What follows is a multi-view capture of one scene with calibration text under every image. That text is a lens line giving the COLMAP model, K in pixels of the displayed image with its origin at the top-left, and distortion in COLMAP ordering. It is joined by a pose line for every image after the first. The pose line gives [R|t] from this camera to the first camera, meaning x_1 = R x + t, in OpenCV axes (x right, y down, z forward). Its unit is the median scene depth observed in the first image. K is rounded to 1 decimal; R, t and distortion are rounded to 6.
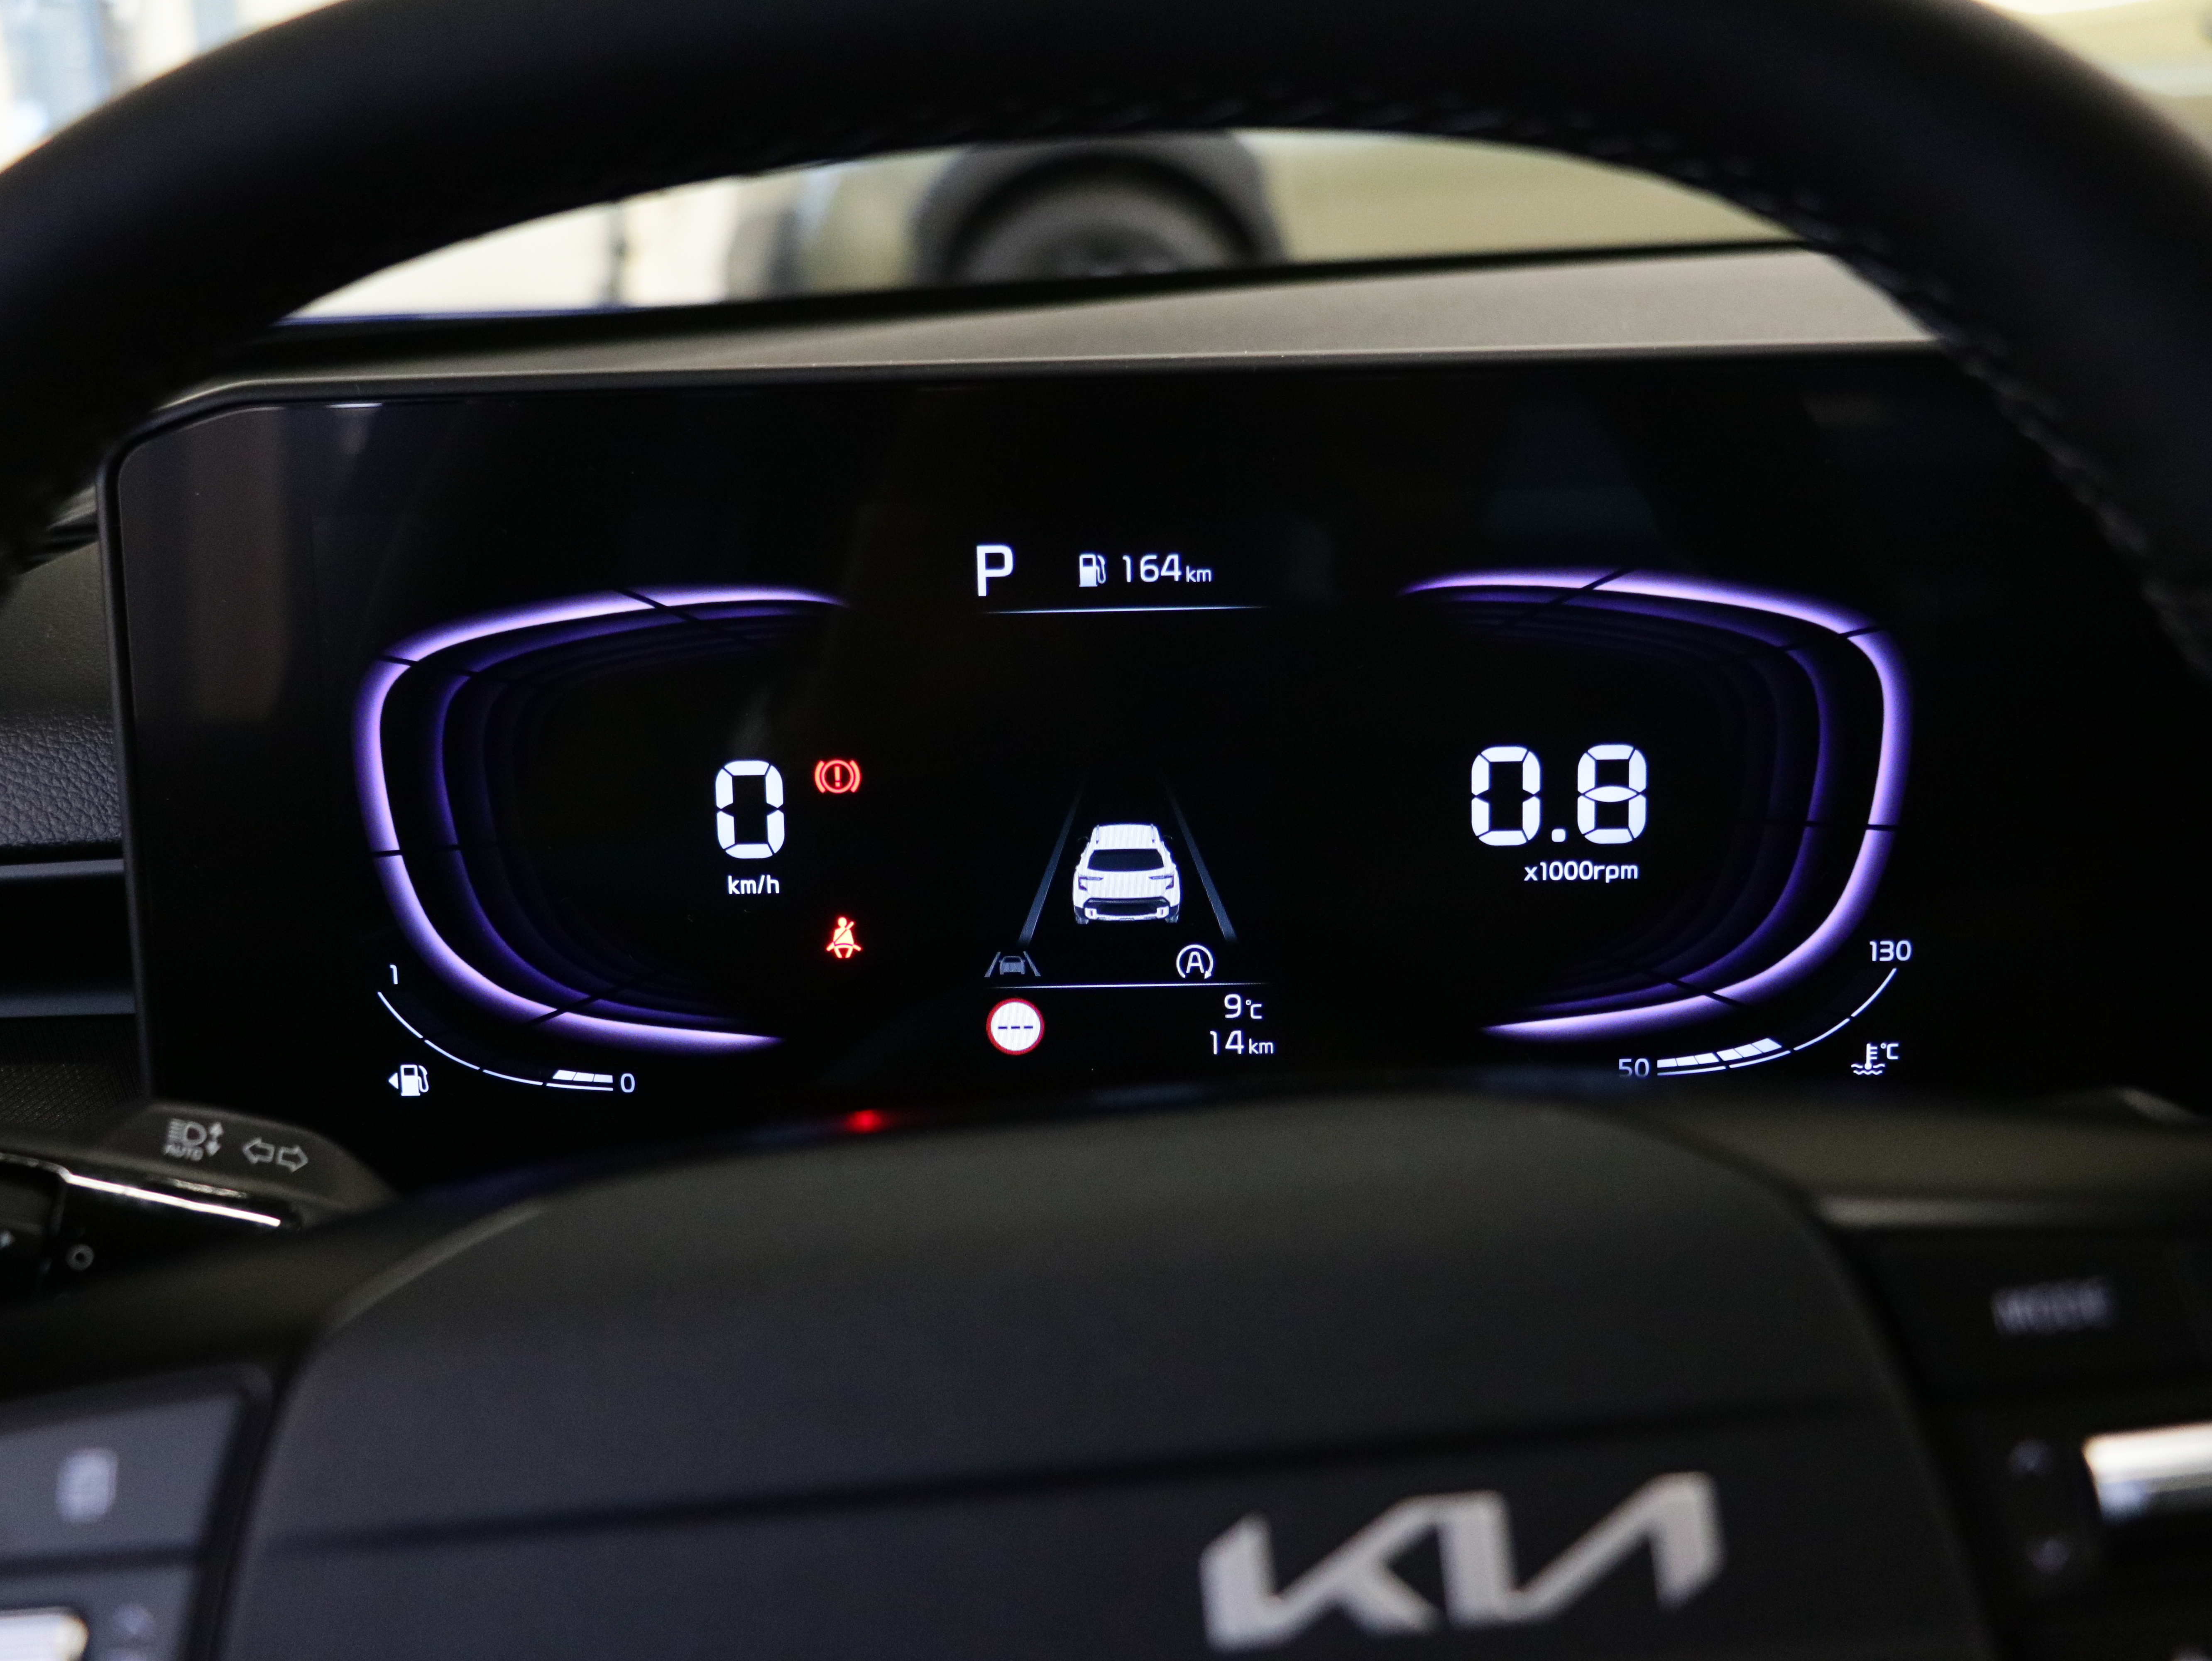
lens RADIAL K [[2672.1, 0, 1102.7], [0, 2672.1, 821.9], [0, 0, 1]] dist [0.005866, 0.000000]
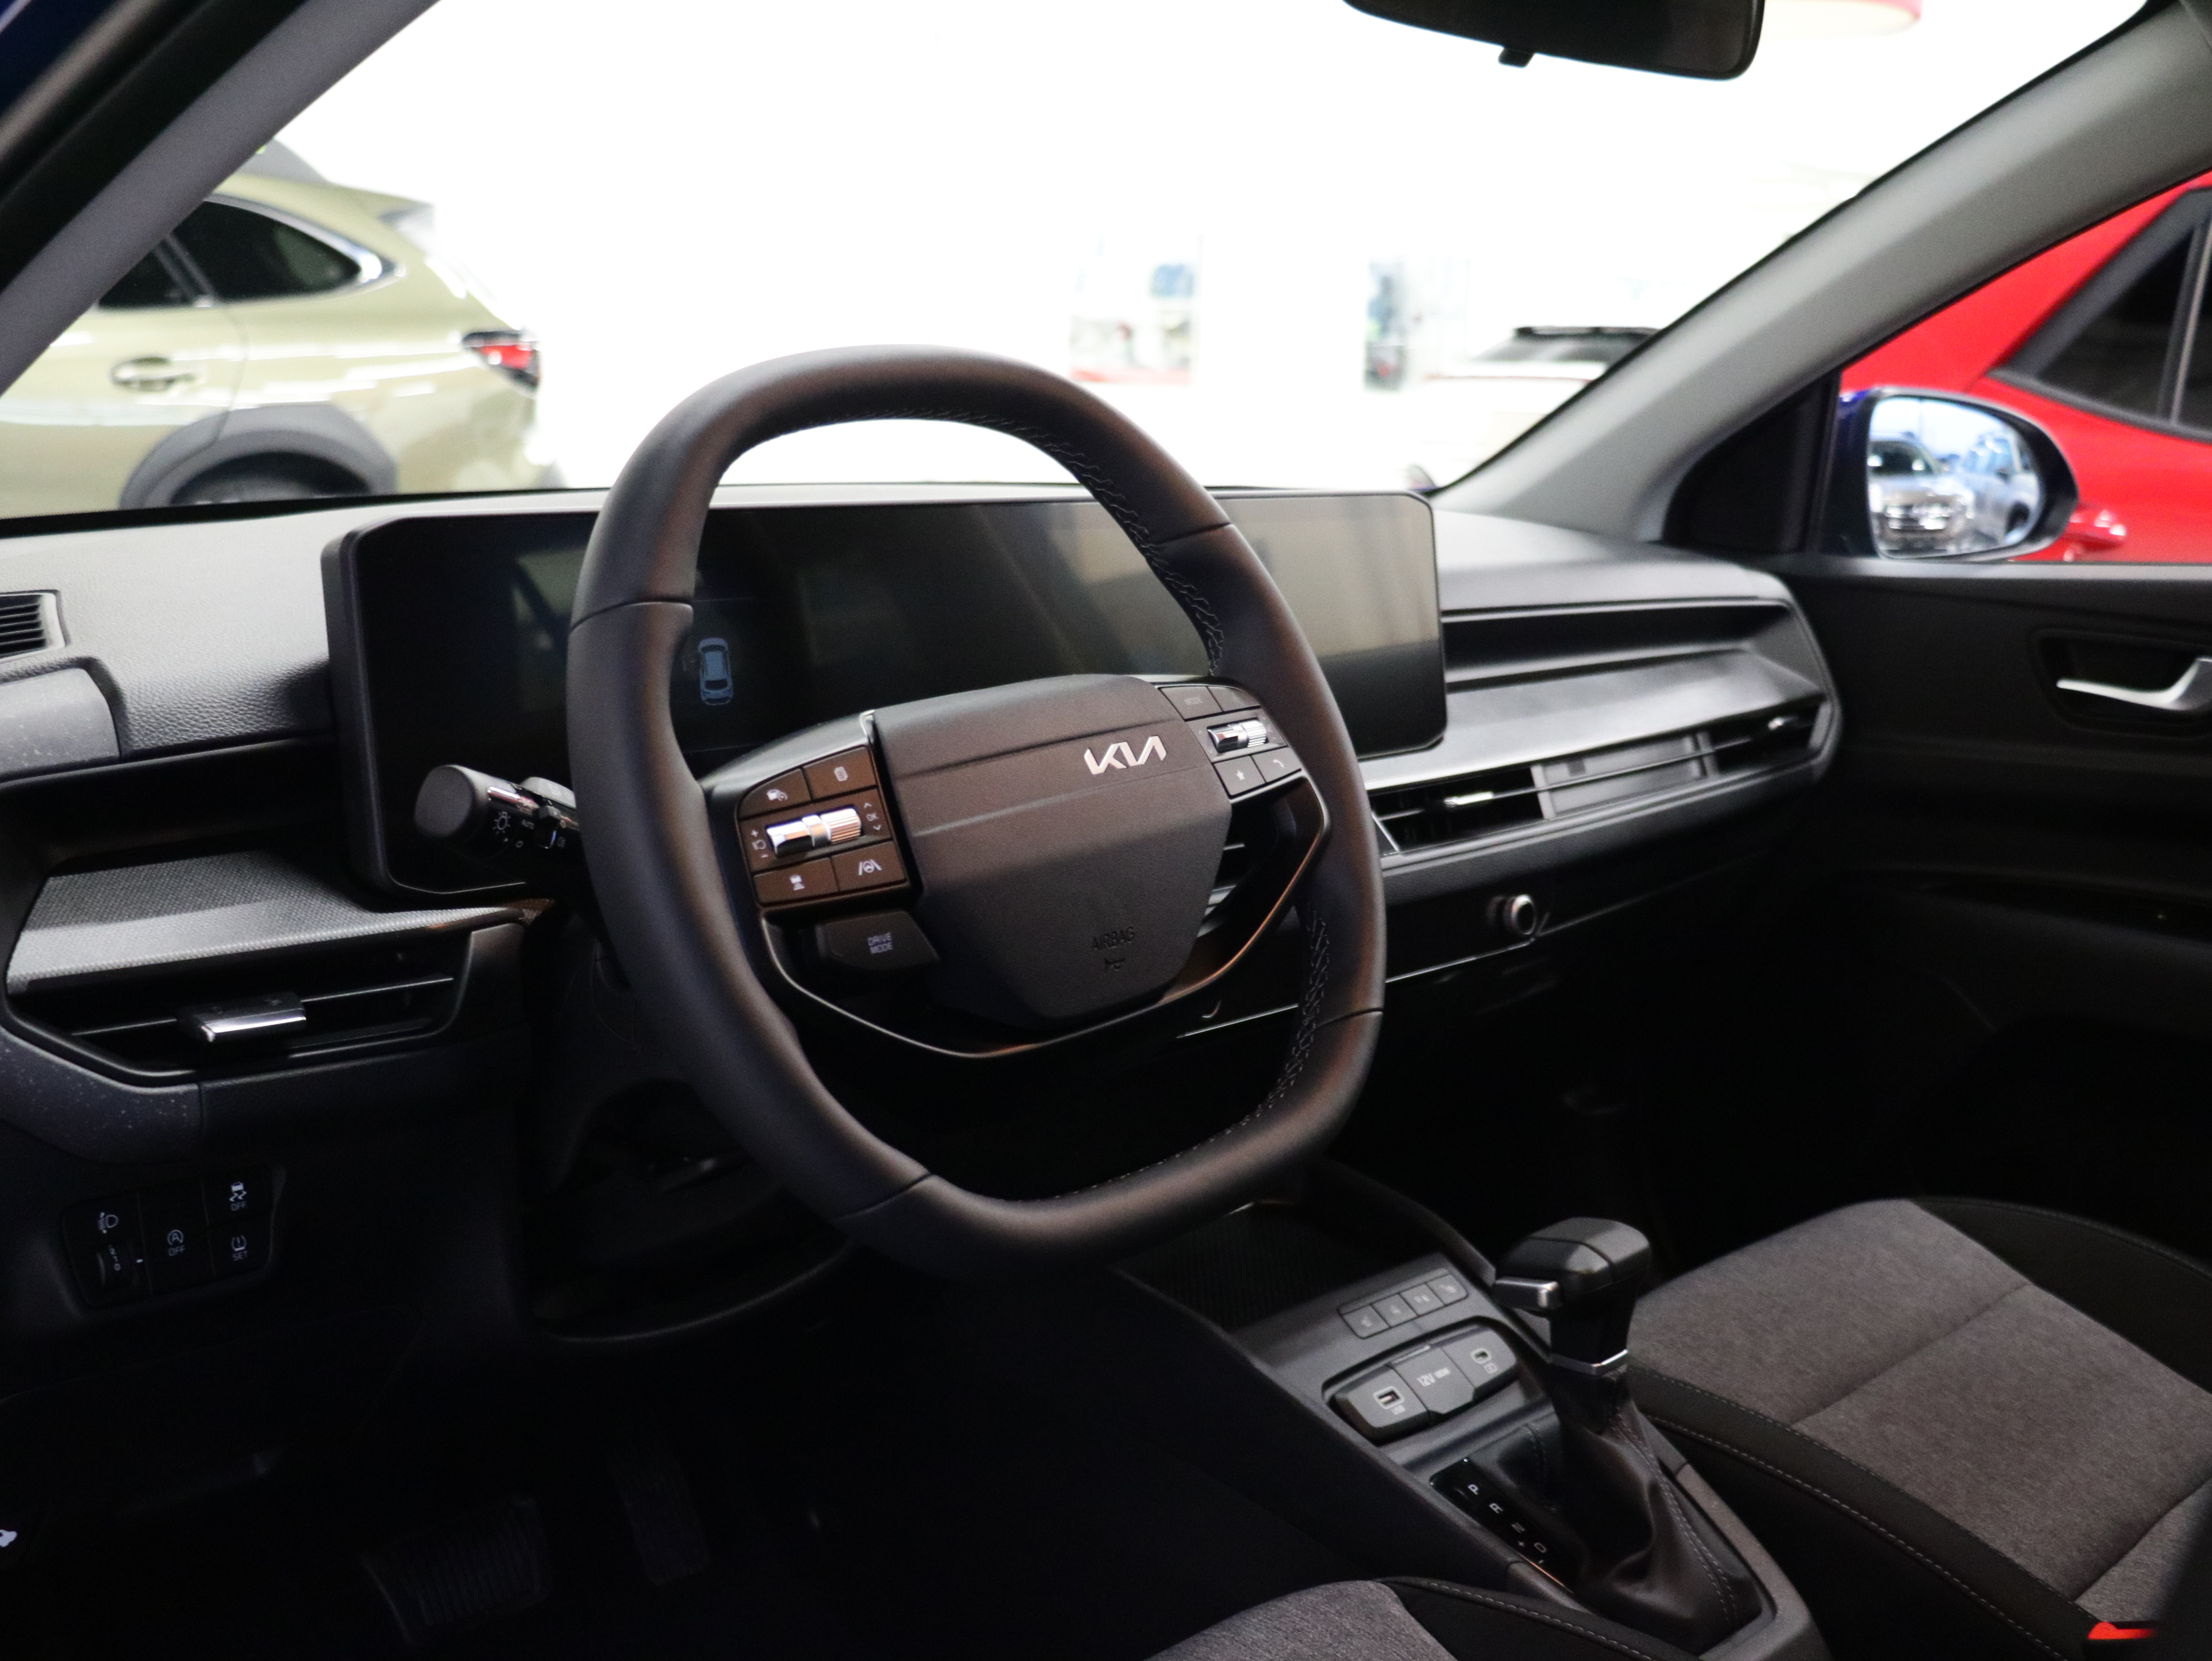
lens RADIAL K [[2484.5, 0, 1123.0], [0, 2484.5, 820.1], [0, 0, 1]] dist [-0.025943, 0.000000]
pose [[0.651833, -0.054525, 0.756399, -2.783042], [0.135370, 0.989759, -0.045310, 0.546425], [-0.746182, 0.131928, 0.652539, -1.503783]]
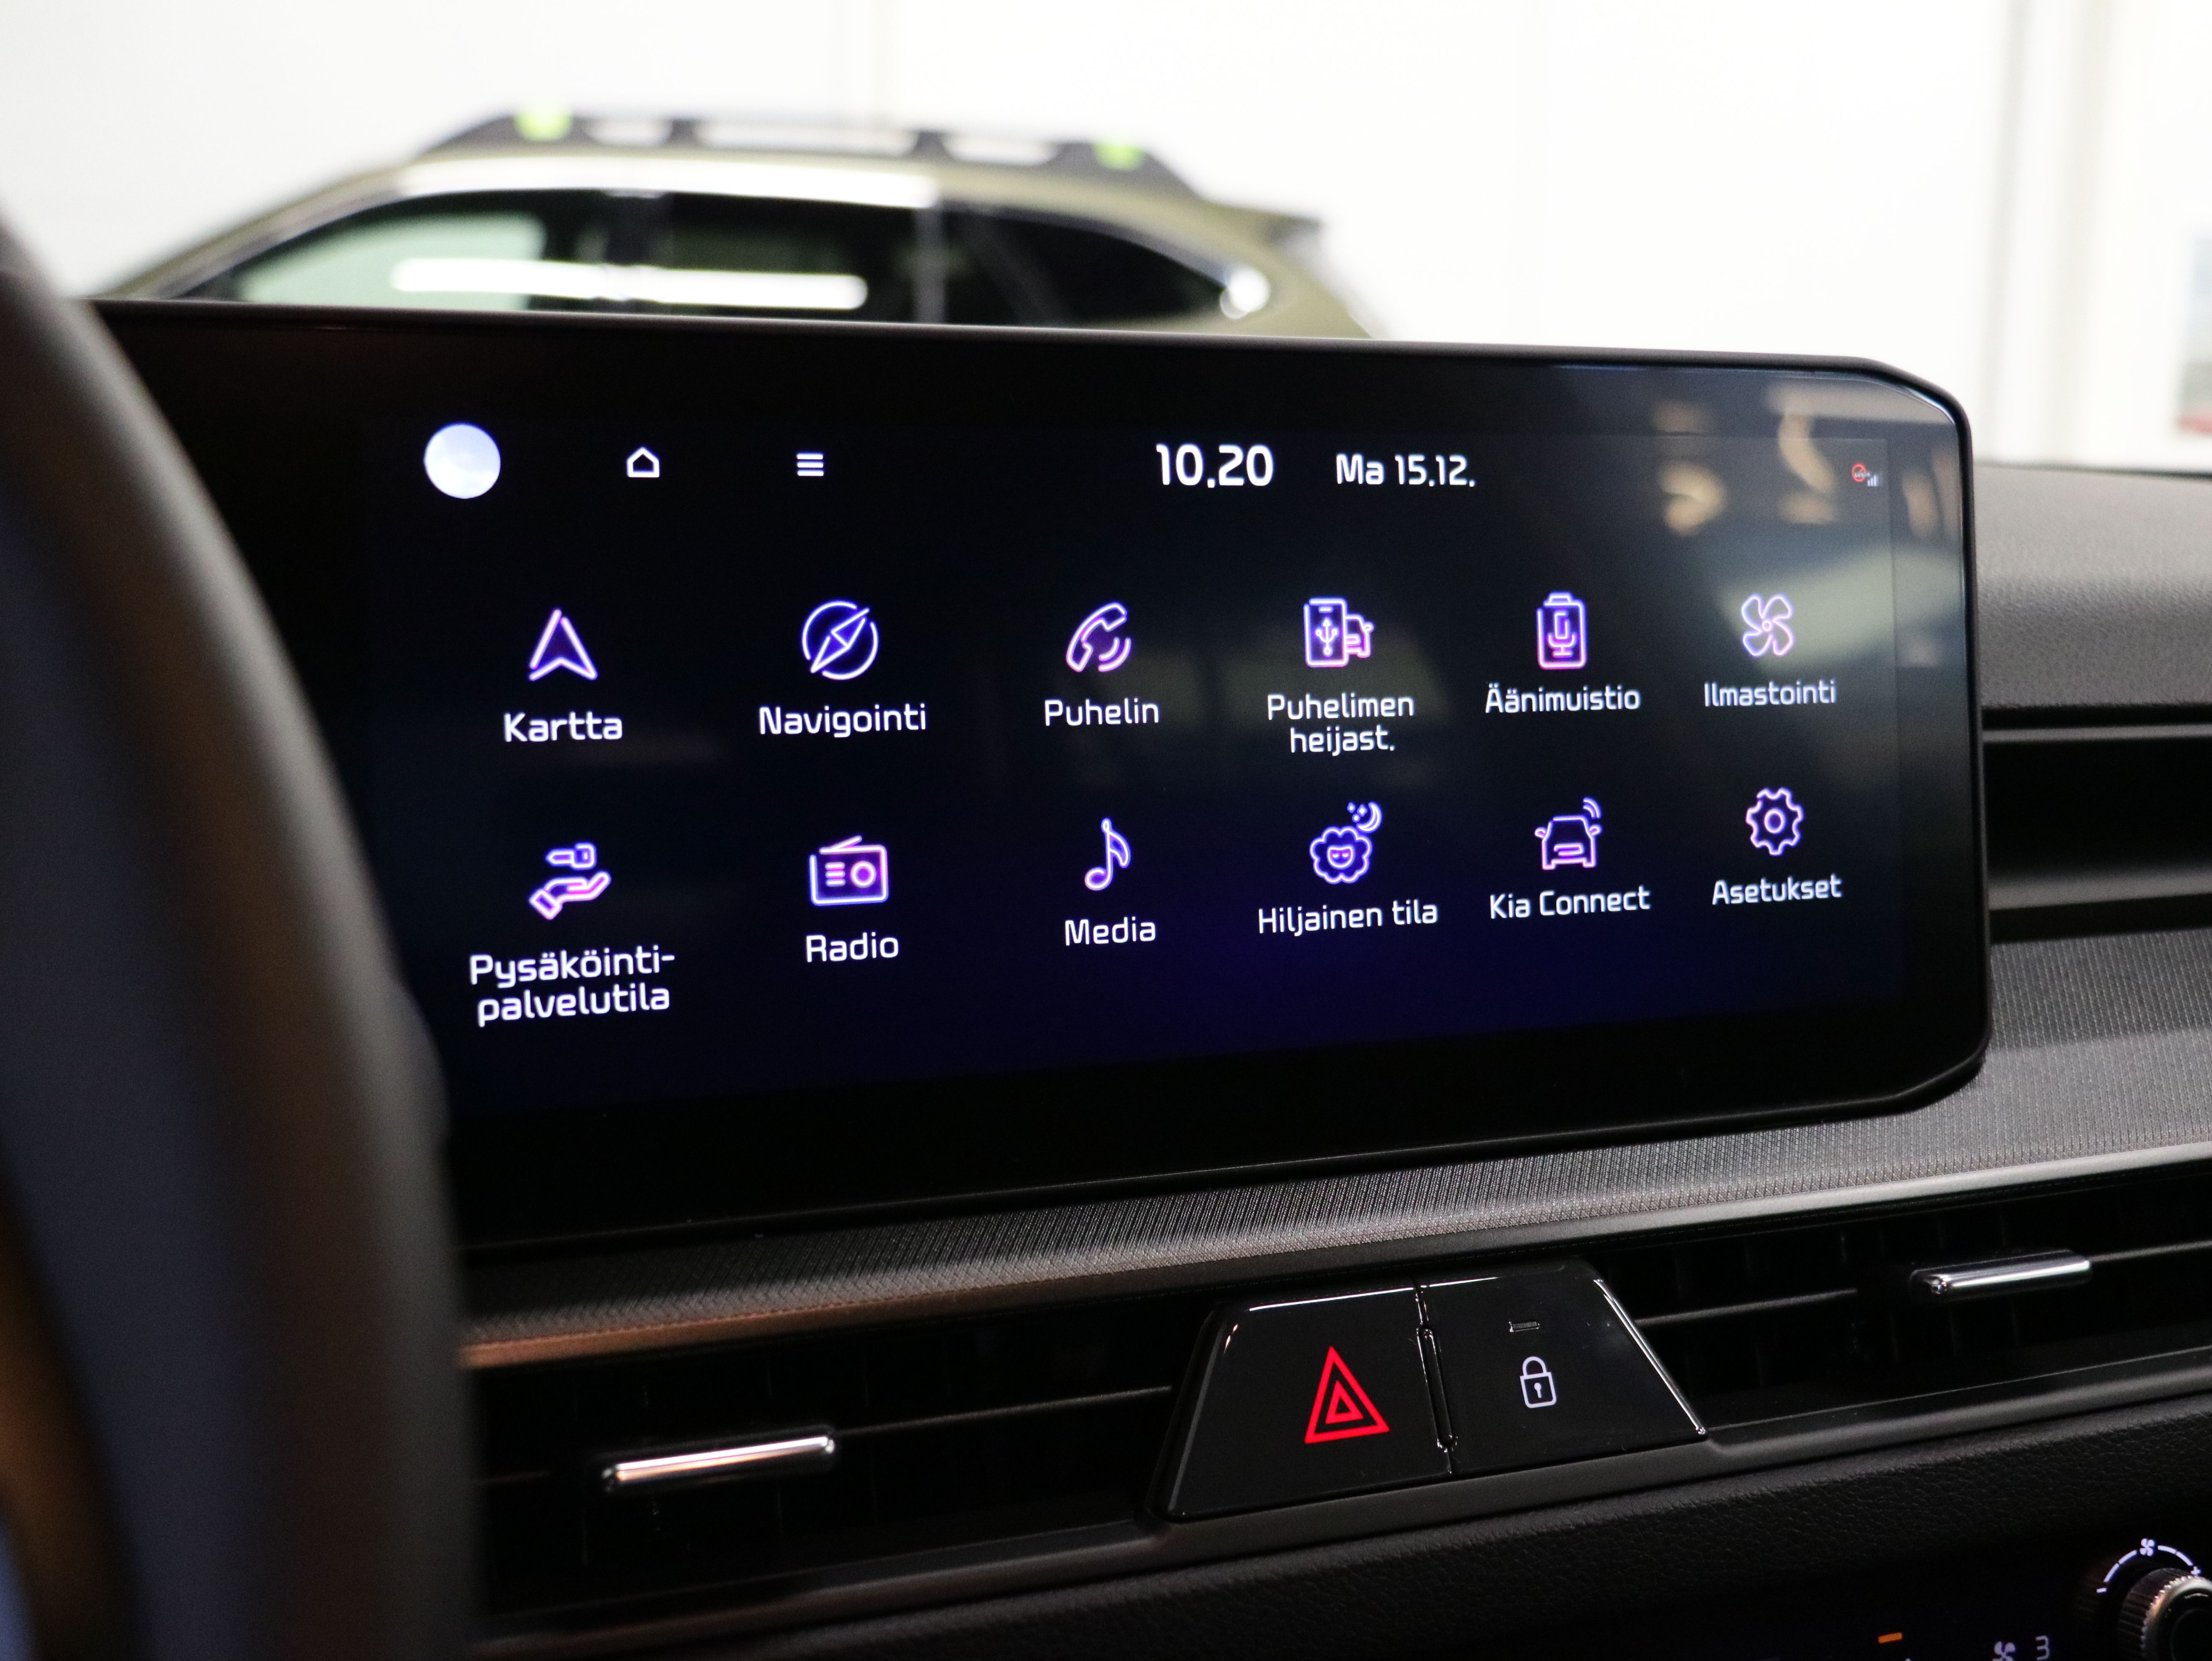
lens RADIAL K [[2672.1, 0, 1113.4], [0, 2672.1, 810.3], [0, 0, 1]] dist [0.005866, 0.000000]
pose [[0.903492, 0.019004, 0.428184, 0.550324], [0.039815, 0.990975, -0.127994, 0.231258], [-0.426752, 0.132690, 0.894581, 0.029883]]
